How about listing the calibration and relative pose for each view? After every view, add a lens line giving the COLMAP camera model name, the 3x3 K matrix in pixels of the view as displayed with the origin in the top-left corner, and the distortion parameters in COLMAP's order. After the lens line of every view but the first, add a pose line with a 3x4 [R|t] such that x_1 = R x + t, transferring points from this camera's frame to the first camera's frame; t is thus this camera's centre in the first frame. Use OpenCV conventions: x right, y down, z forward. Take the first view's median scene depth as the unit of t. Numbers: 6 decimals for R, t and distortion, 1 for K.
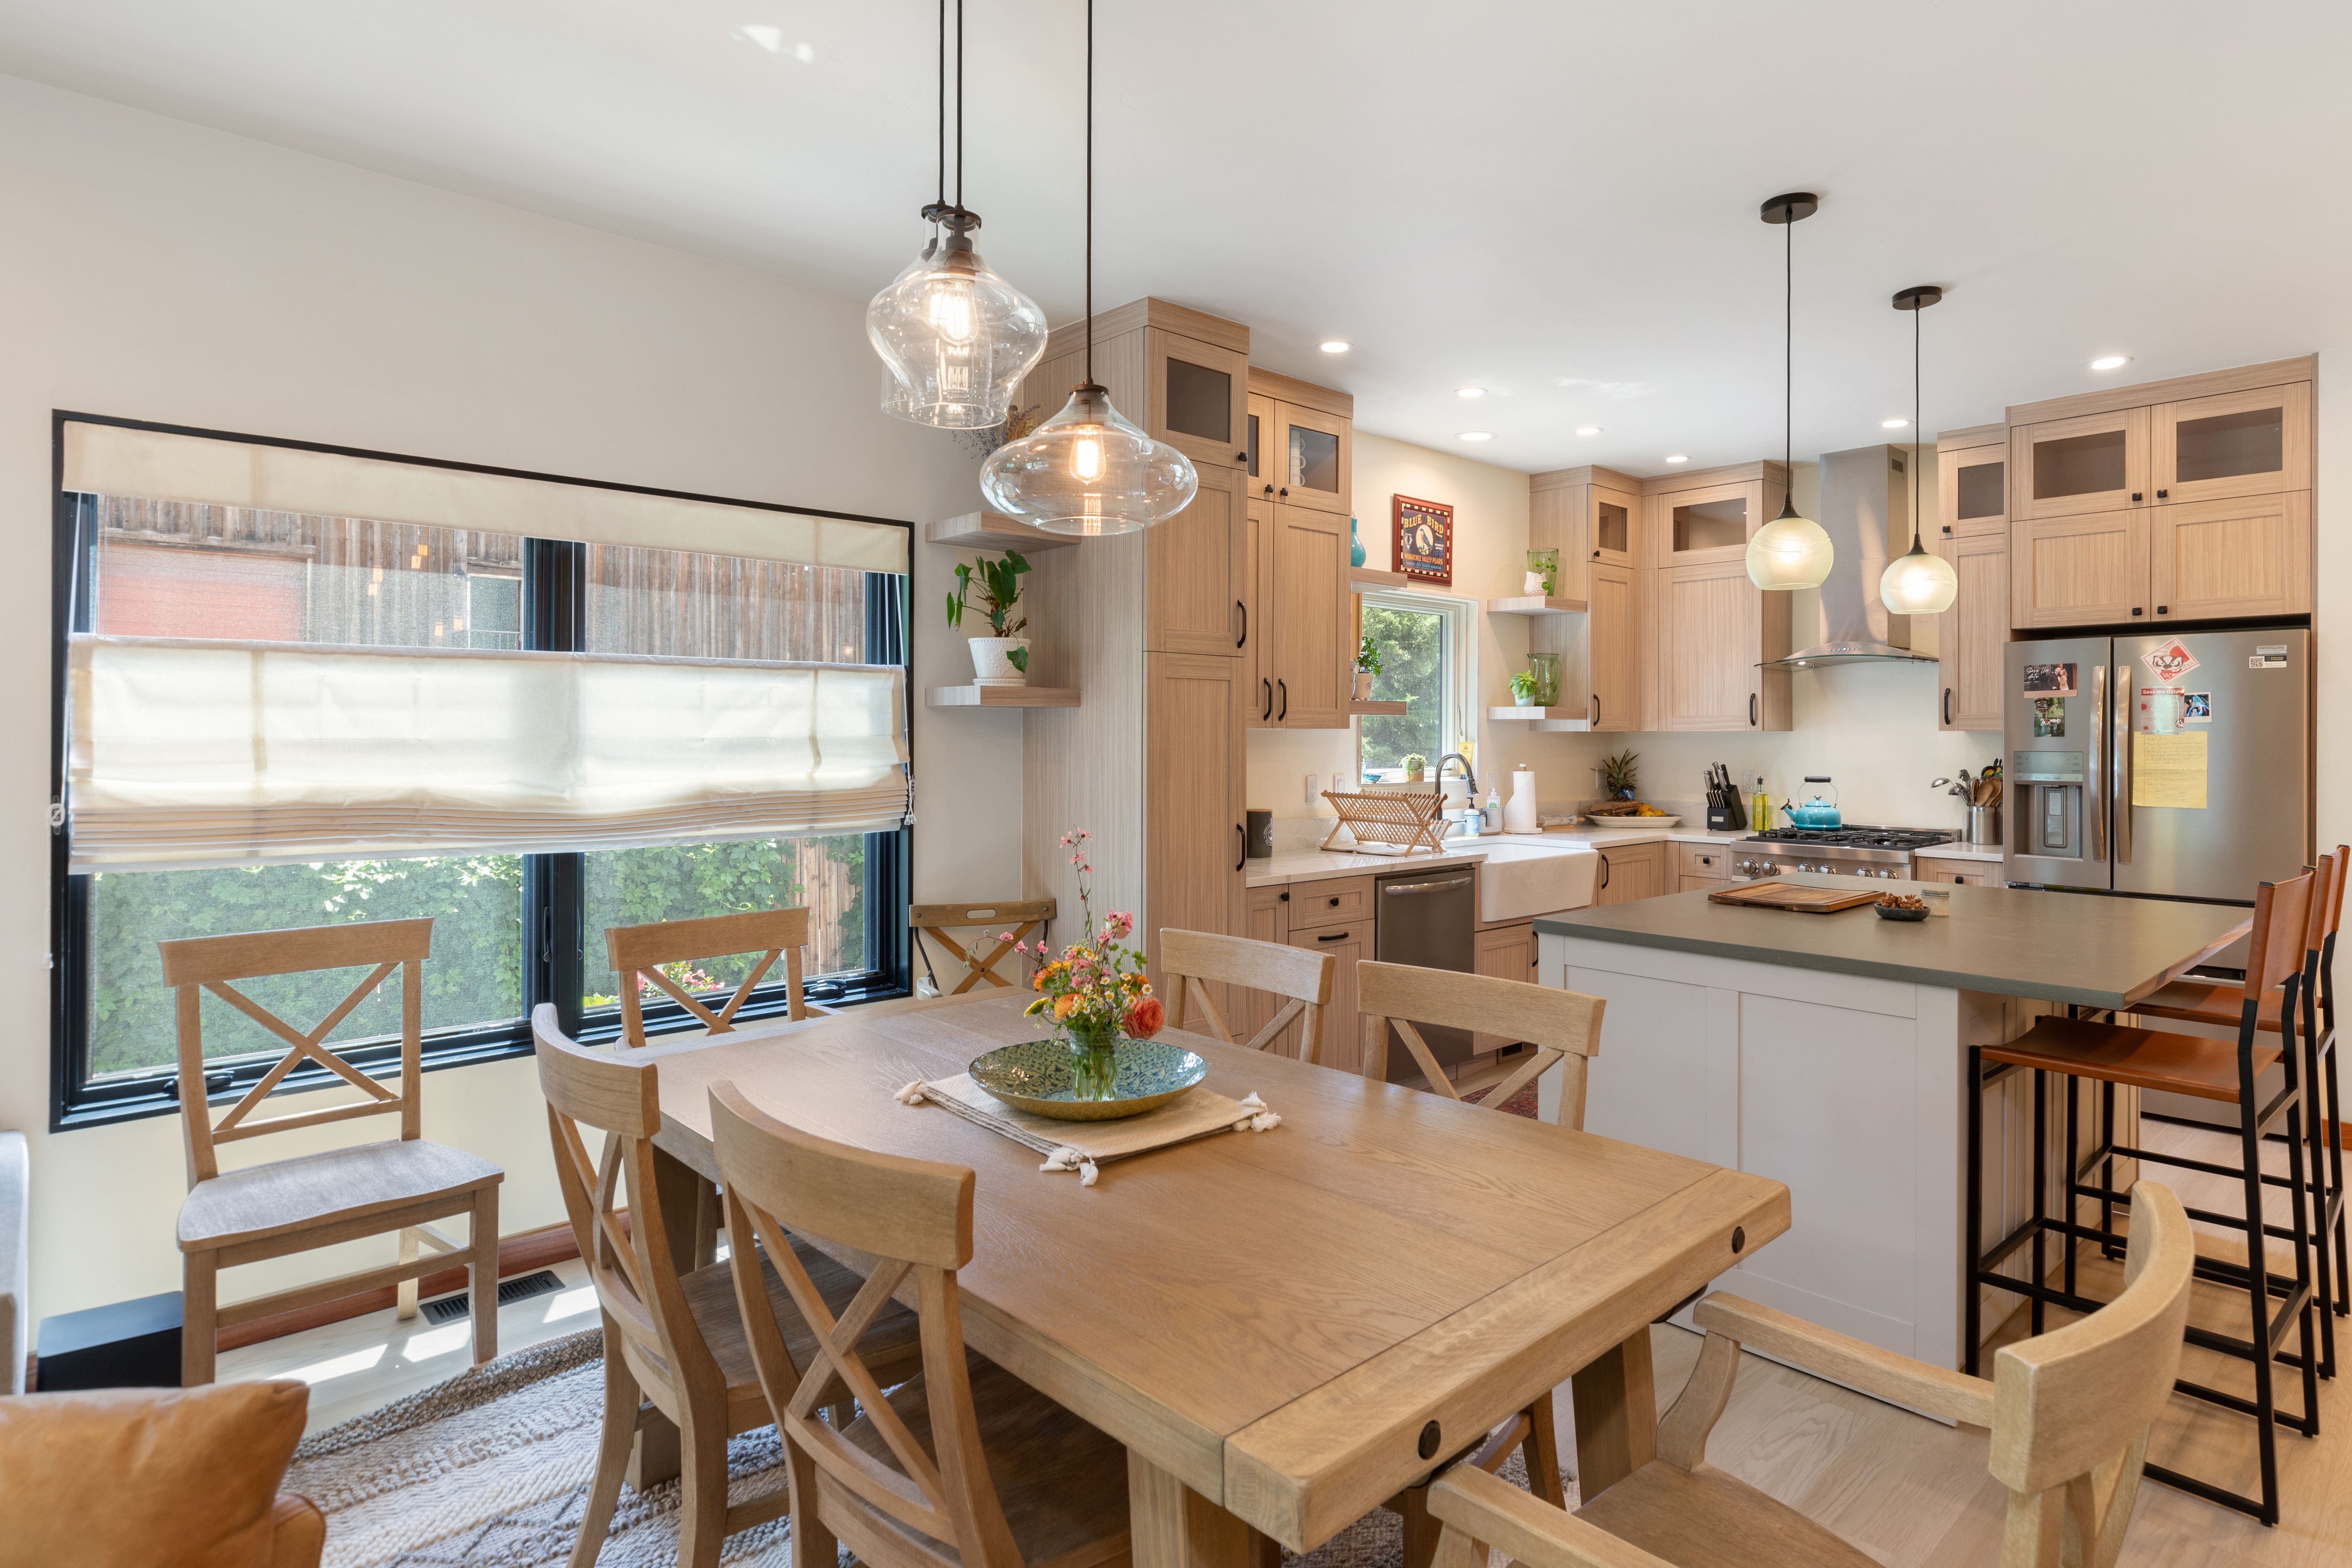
lens RADIAL K [[1261.5, 0, 1212.7], [0, 1261.5, 739.9], [0, 0, 1]] dist [0.007077, -0.002319]
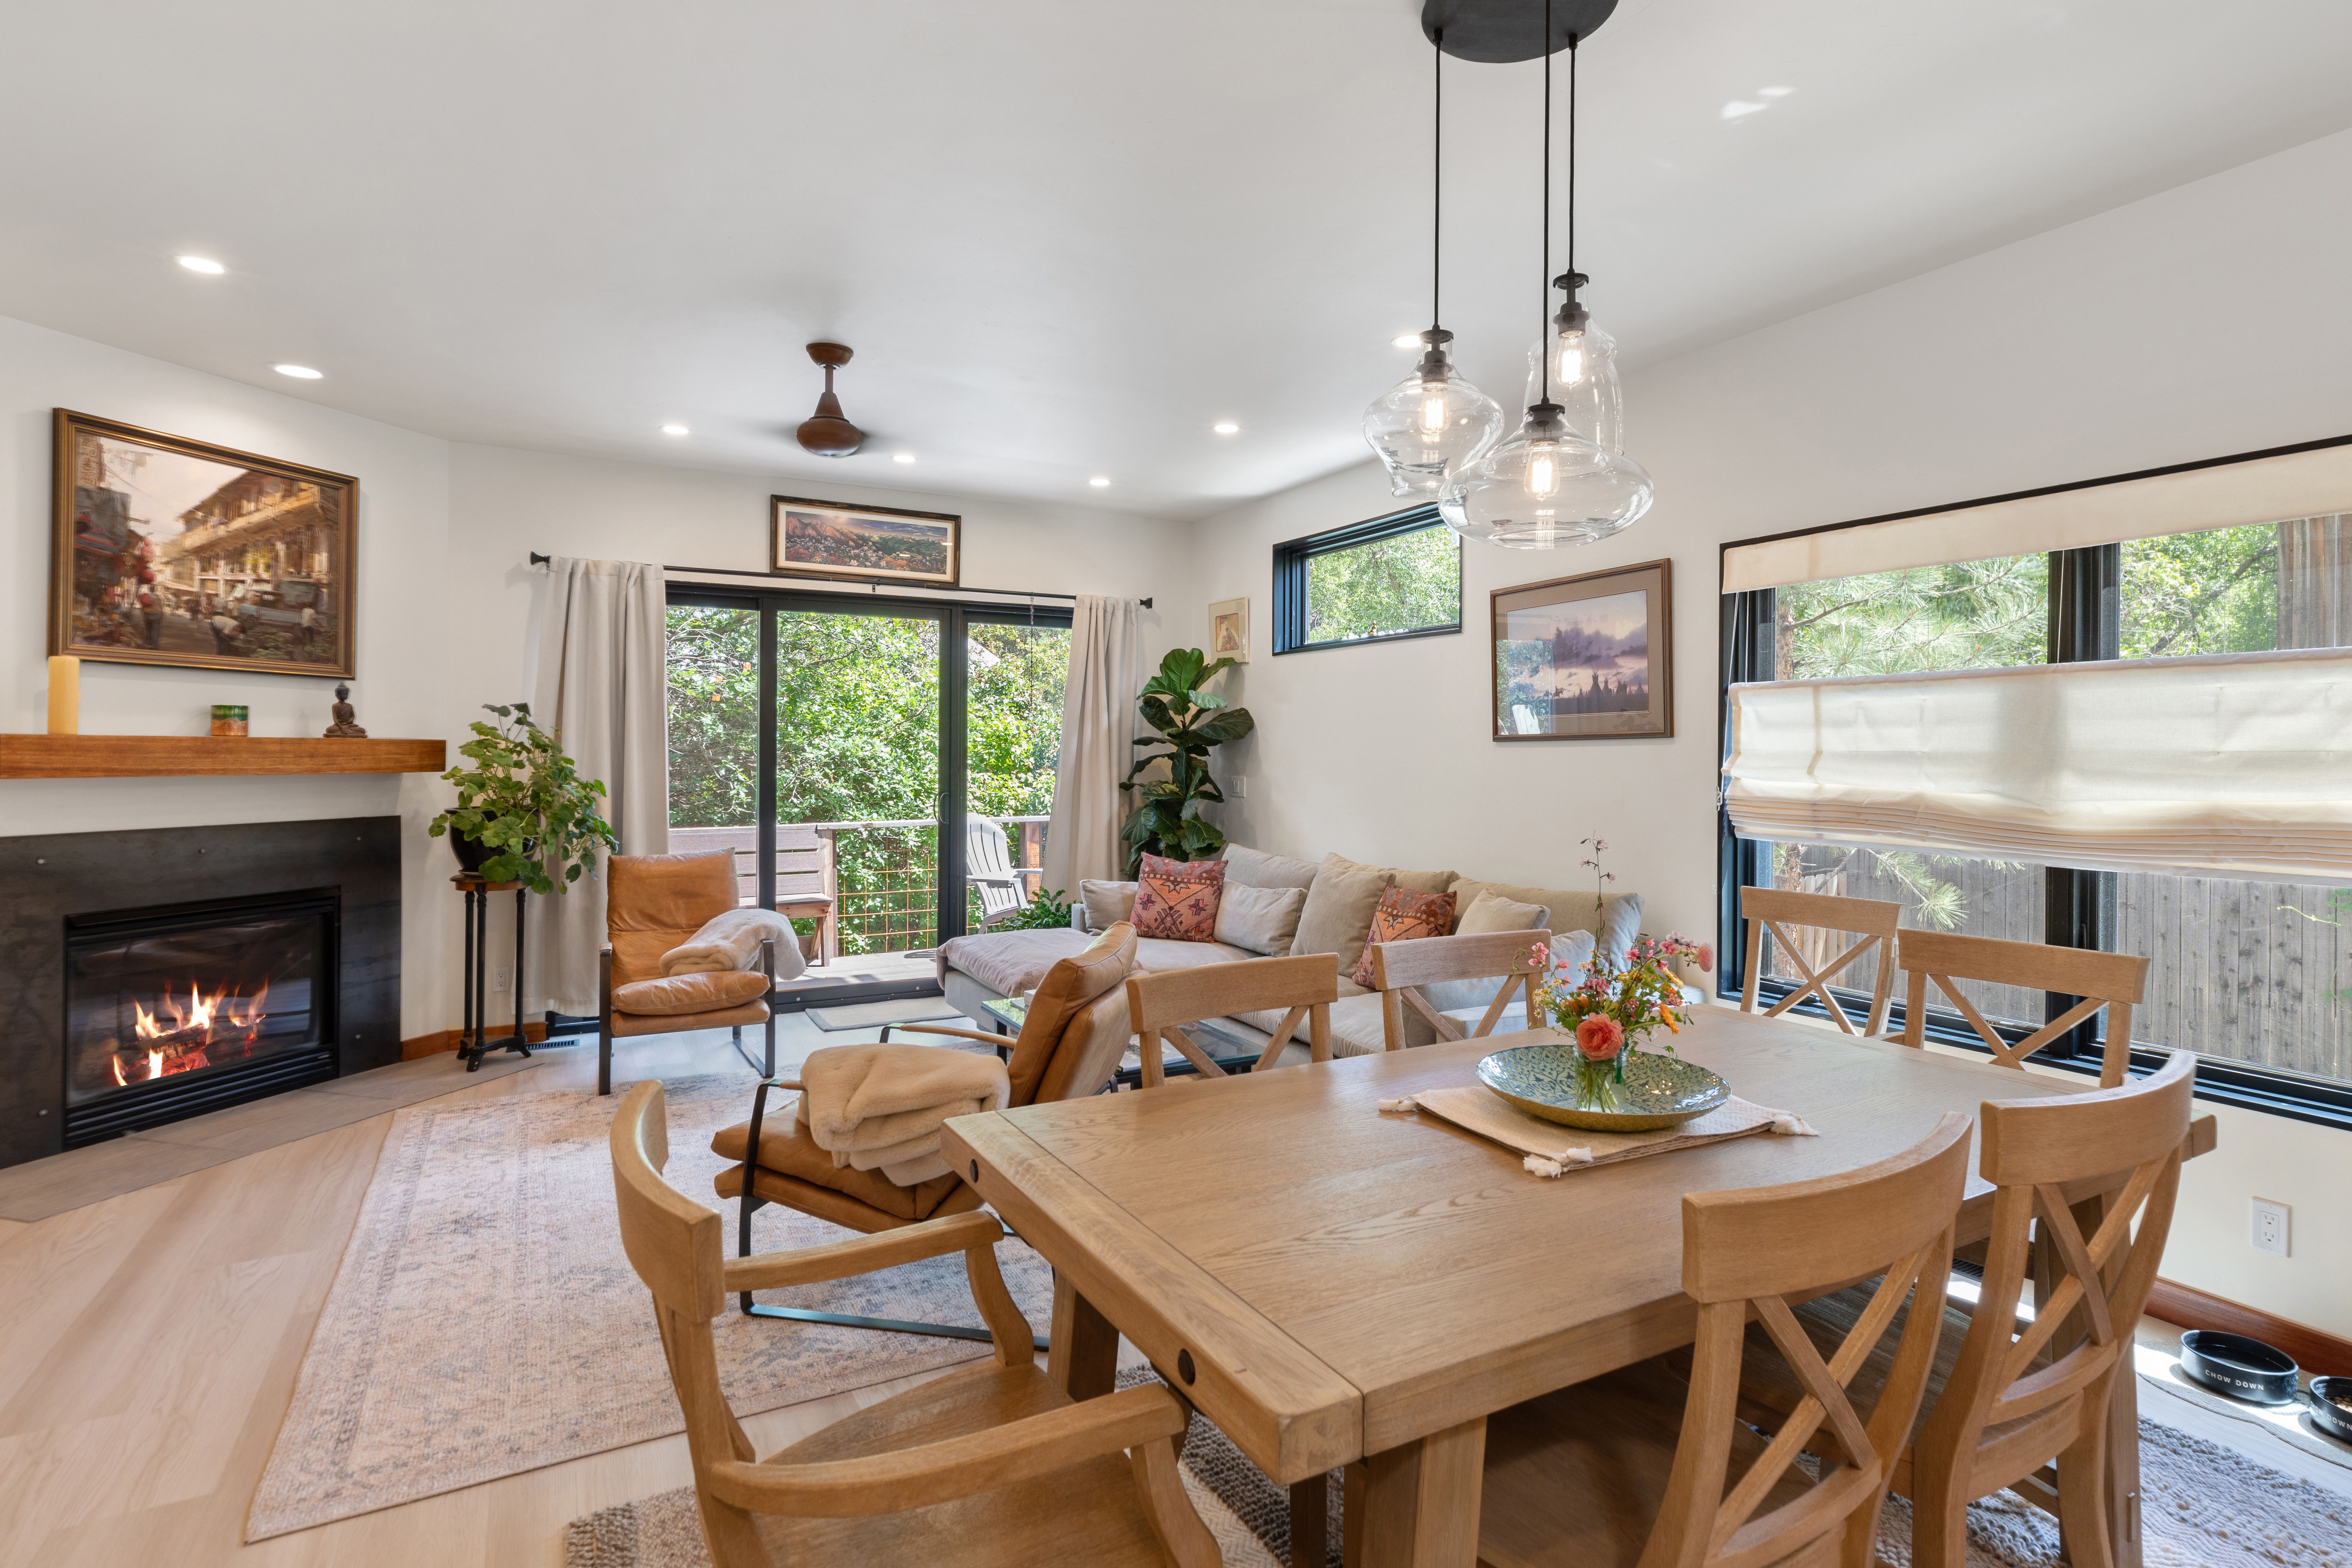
lens RADIAL K [[1194.7, 0, 1190.6], [0, 1194.7, 760.7], [0, 0, 1]] dist [-0.009754, 0.004992]
pose [[-0.251936, 0.005150, -0.967730, 0.382007], [-0.008083, 0.999940, 0.007426, 0.003218], [0.967710, 0.009693, -0.251880, 0.398613]]
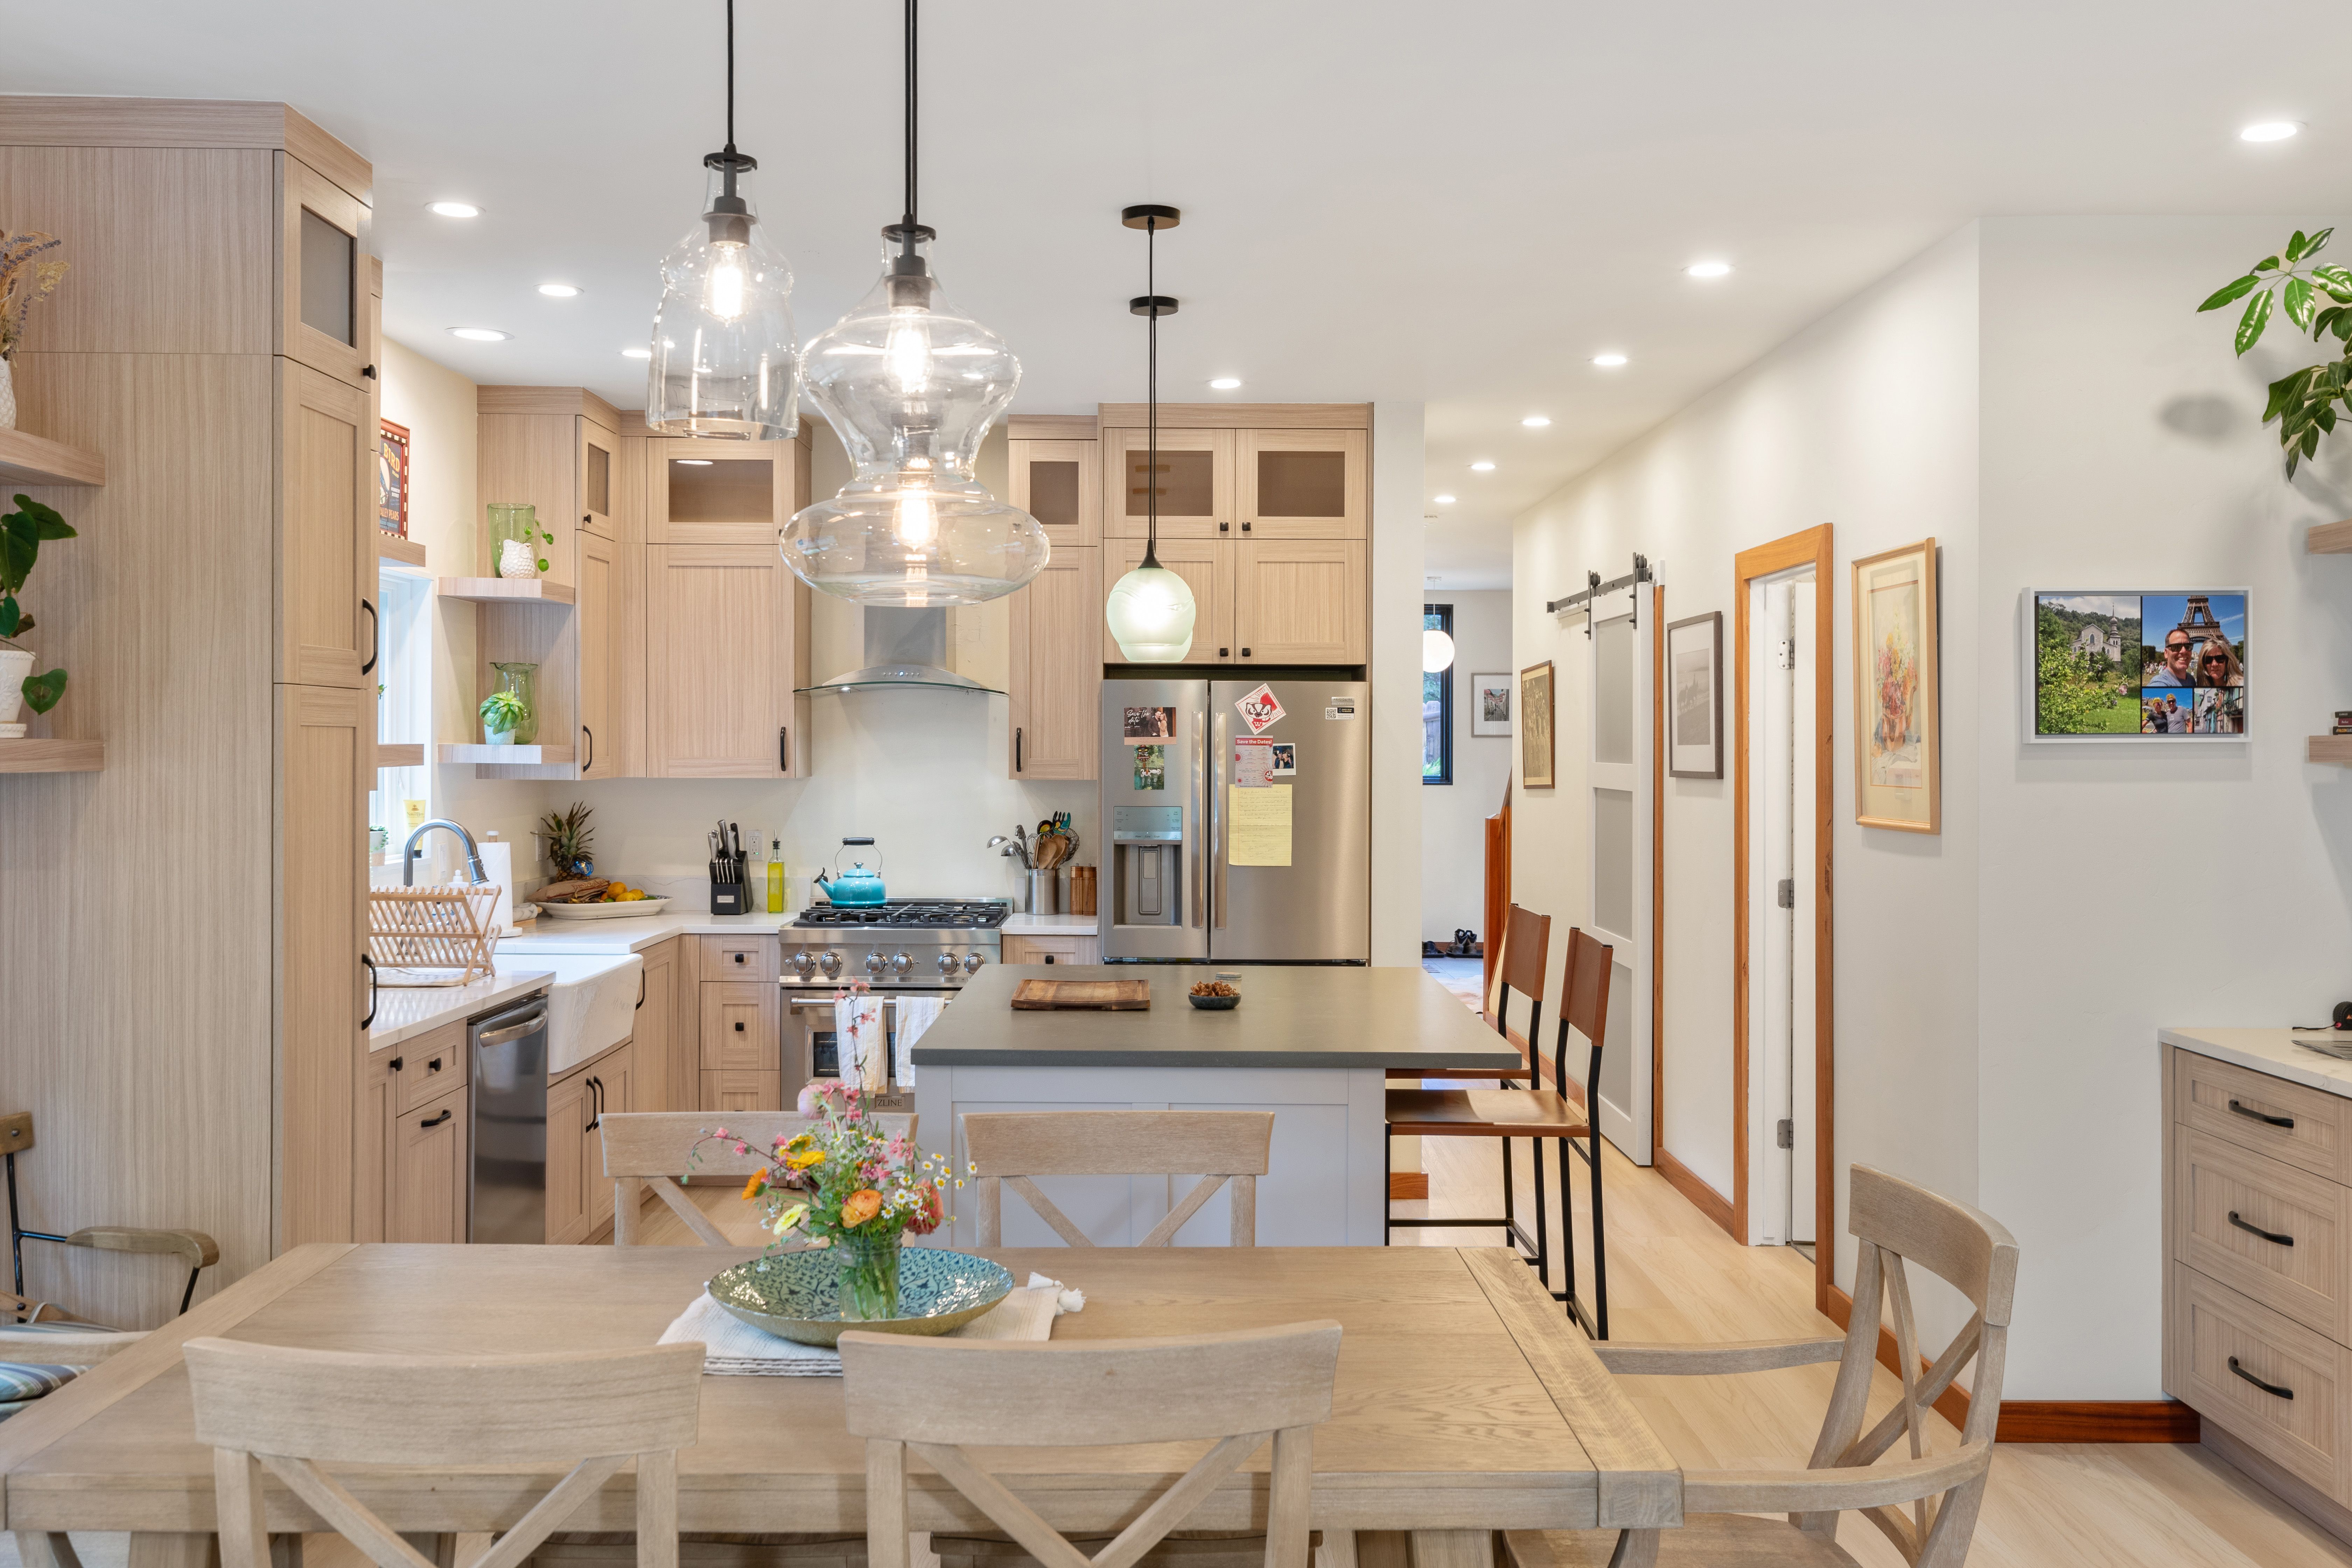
lens RADIAL K [[2125.8, 0, 1188.4], [0, 2125.8, 764.6], [0, 0, 1]] dist [0.014280, 0.016455]
pose [[0.676204, -0.004571, 0.736700, -0.405922], [-0.003122, 0.999954, 0.009070, -0.033106], [-0.736708, -0.008434, 0.676159, -0.020150]]
